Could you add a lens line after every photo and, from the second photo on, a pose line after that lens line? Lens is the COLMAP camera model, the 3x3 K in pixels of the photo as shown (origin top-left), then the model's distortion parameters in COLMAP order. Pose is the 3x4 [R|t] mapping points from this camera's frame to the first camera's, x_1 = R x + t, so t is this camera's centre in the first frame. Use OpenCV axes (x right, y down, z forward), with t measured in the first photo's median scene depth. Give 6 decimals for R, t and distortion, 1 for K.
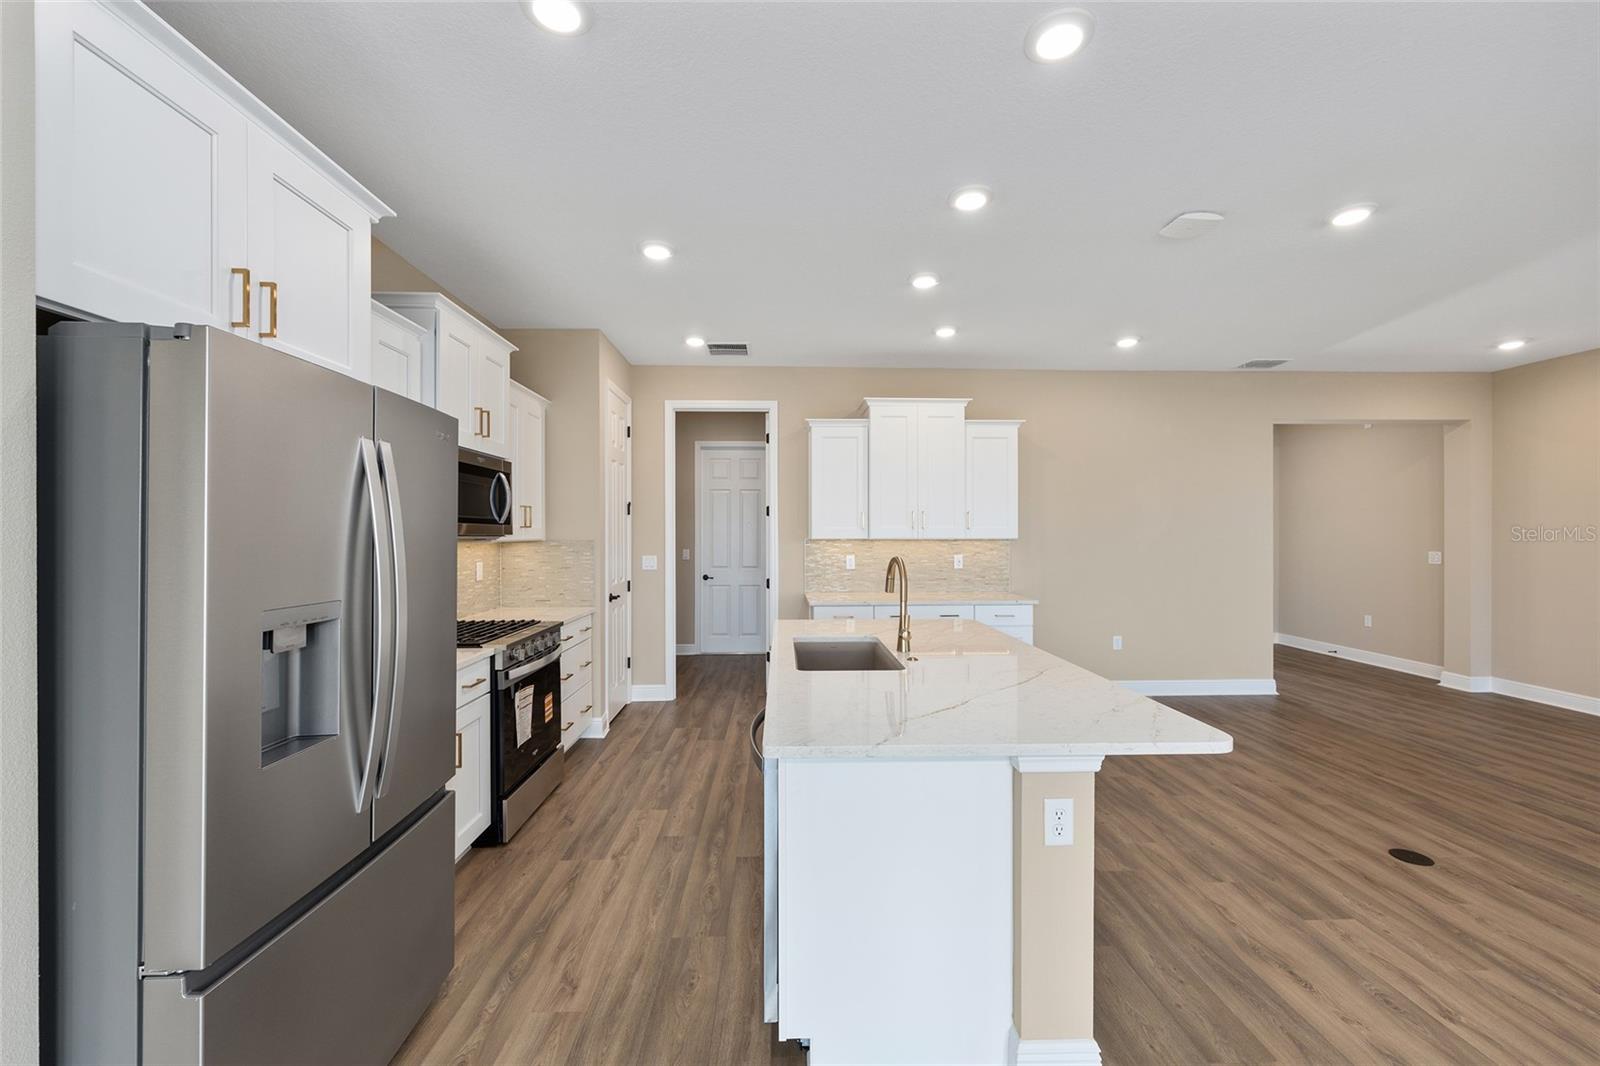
lens RADIAL K [[645.3, 0, 795.2], [0, 645.3, 533.9], [0, 0, 1]] dist [-0.005643, 0.002095]
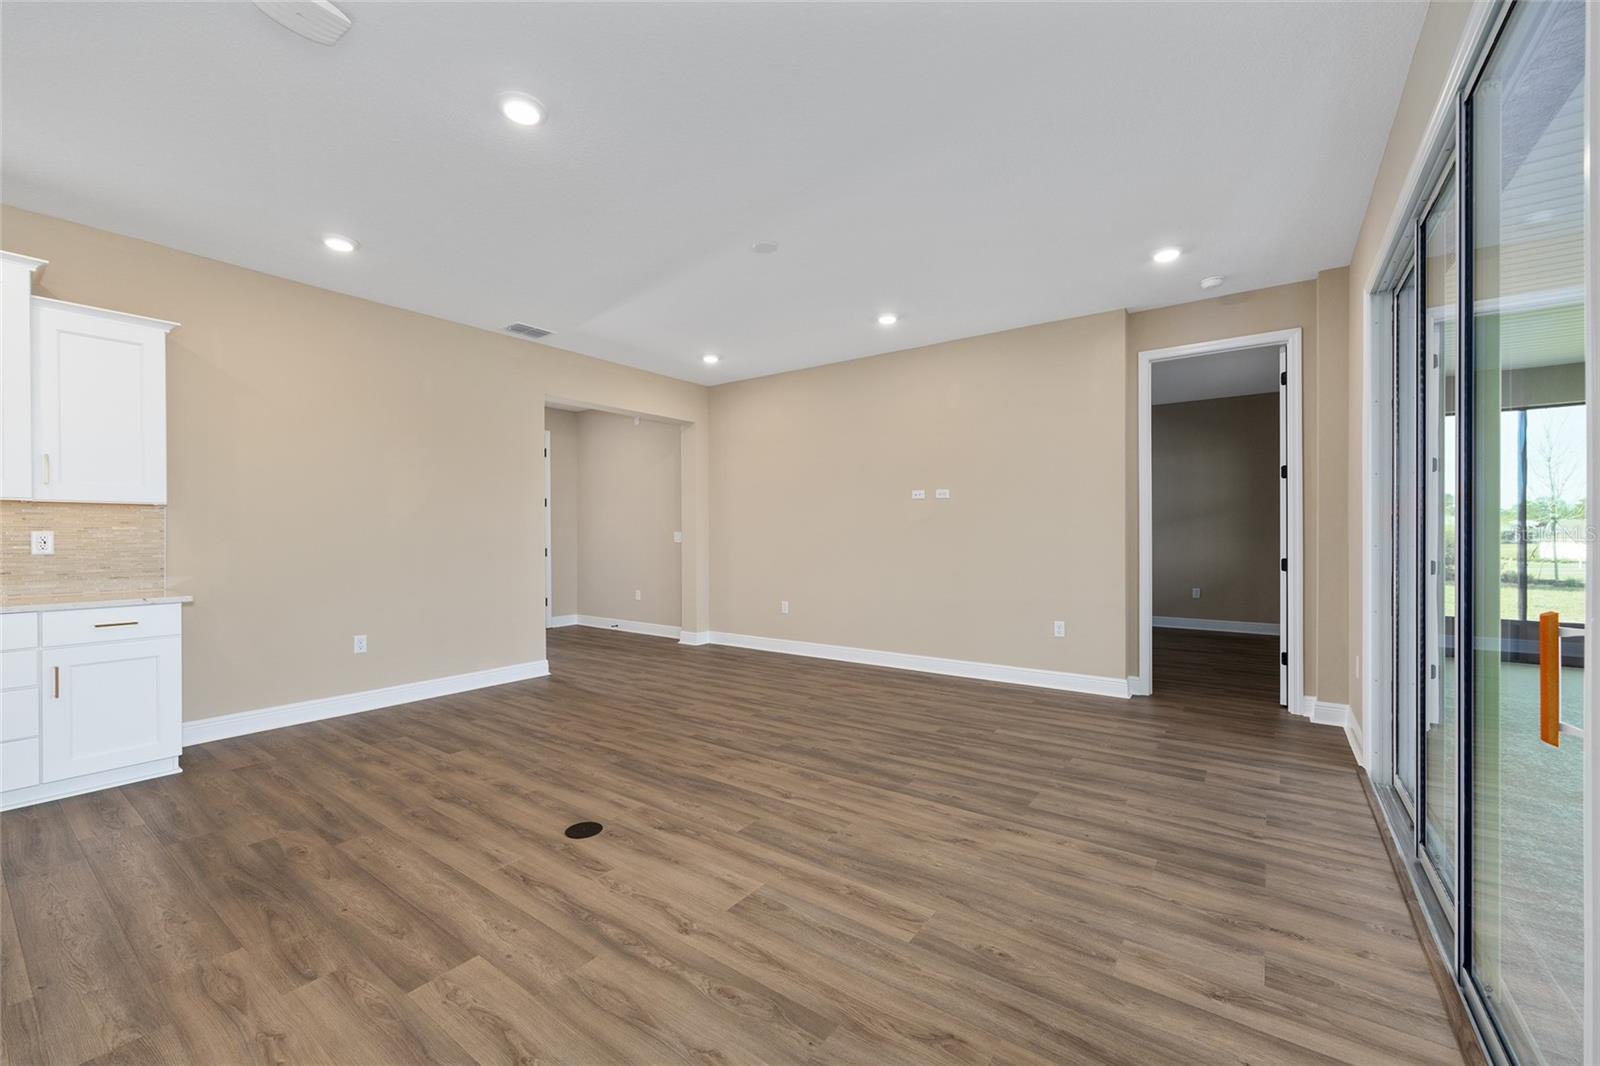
lens RADIAL K [[645.3, 0, 811.1], [0, 645.3, 533.7], [0, 0, 1]] dist [-0.005643, 0.002095]
pose [[0.603130, -0.000003, 0.797643, 0.291034], [0.003851, 0.999988, -0.002908, 0.054527], [-0.797634, 0.004825, 0.603123, 0.121946]]
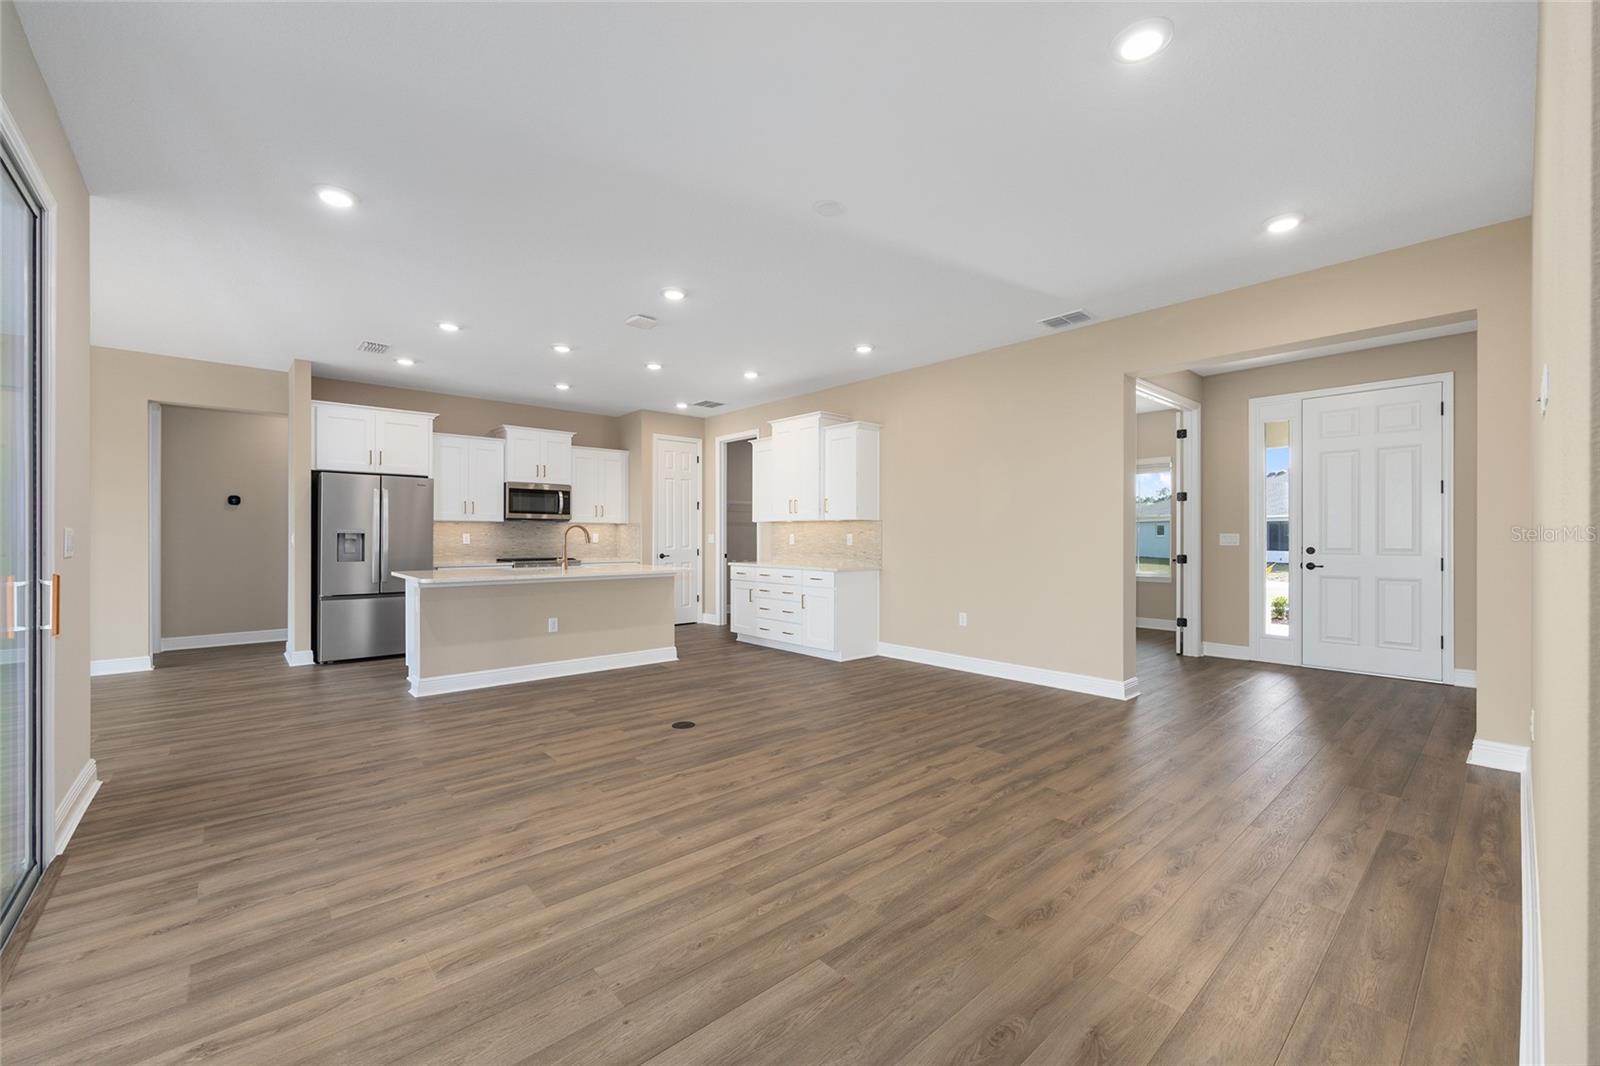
lens RADIAL K [[645.3, 0, 796.1], [0, 645.3, 535.5], [0, 0, 1]] dist [-0.005643, 0.002095]
pose [[0.637382, 0.001530, -0.770546, 1.589836], [-0.003300, 0.999994, -0.000744, 0.050536], [0.770541, 0.003017, 0.637383, 0.184738]]
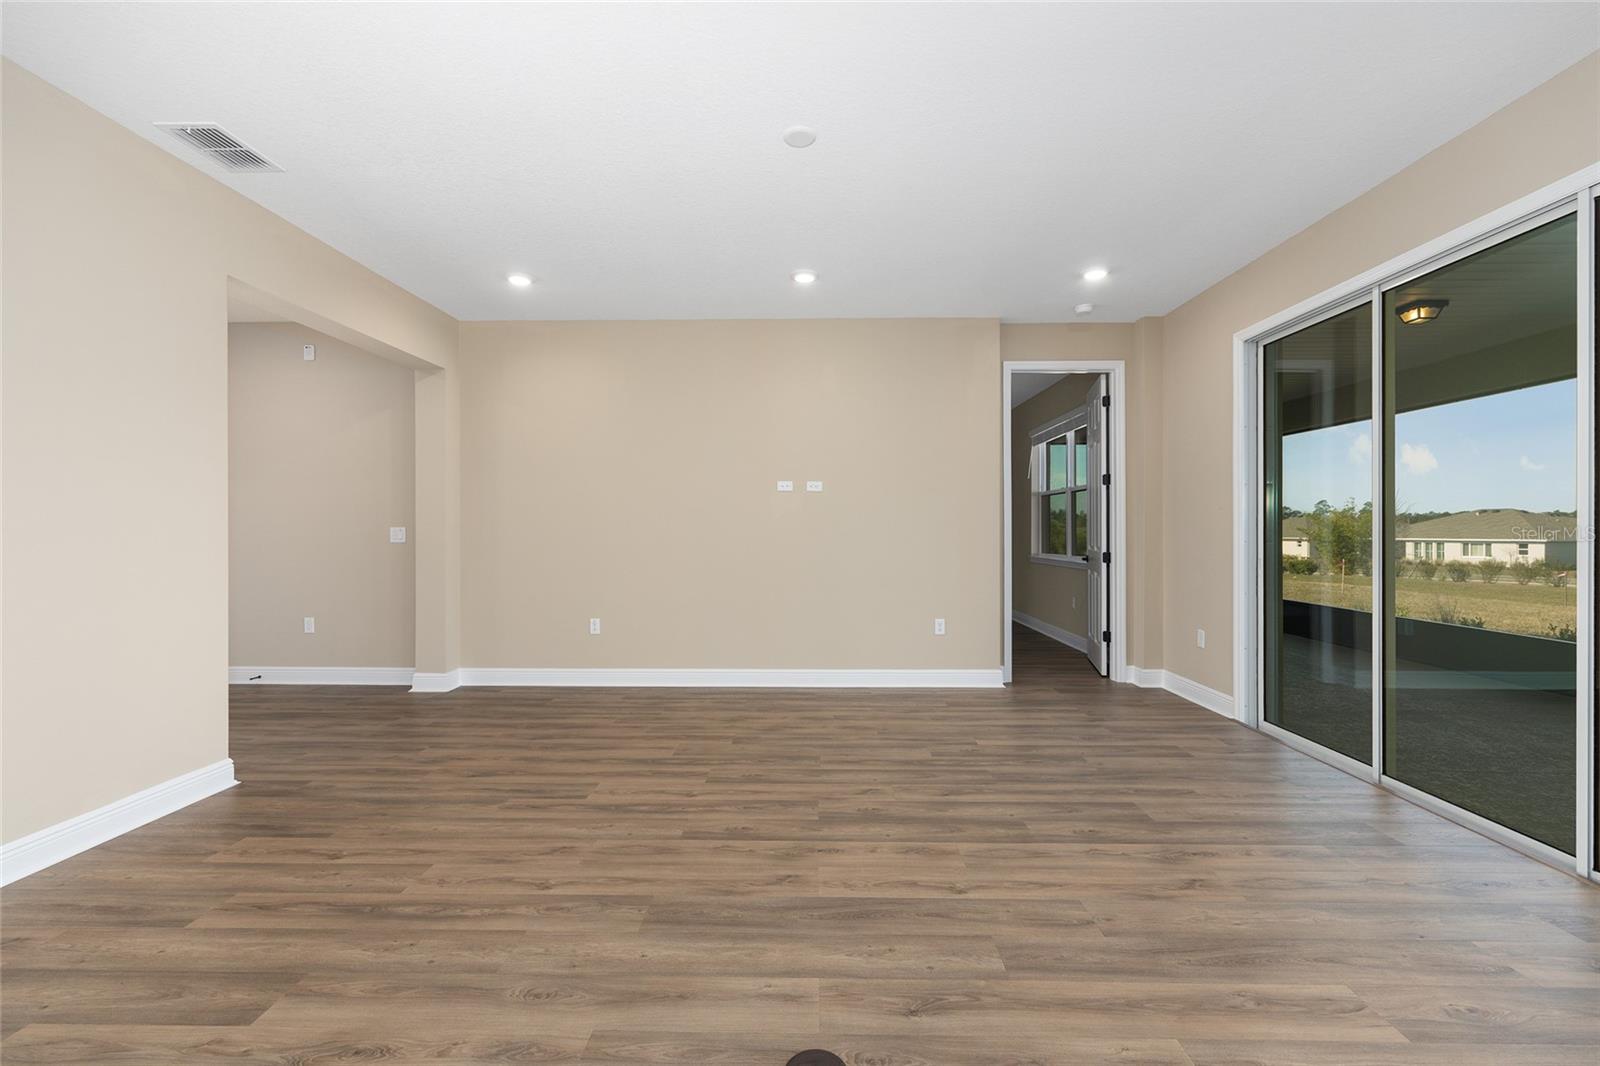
lens RADIAL K [[645.3, 0, 810.2], [0, 645.3, 532.8], [0, 0, 1]] dist [-0.005643, 0.002095]
pose [[0.041341, -0.003307, 0.999140, 0.319216], [0.002274, 0.999992, 0.003216, 0.050992], [-0.999143, 0.002139, 0.041348, 0.694773]]
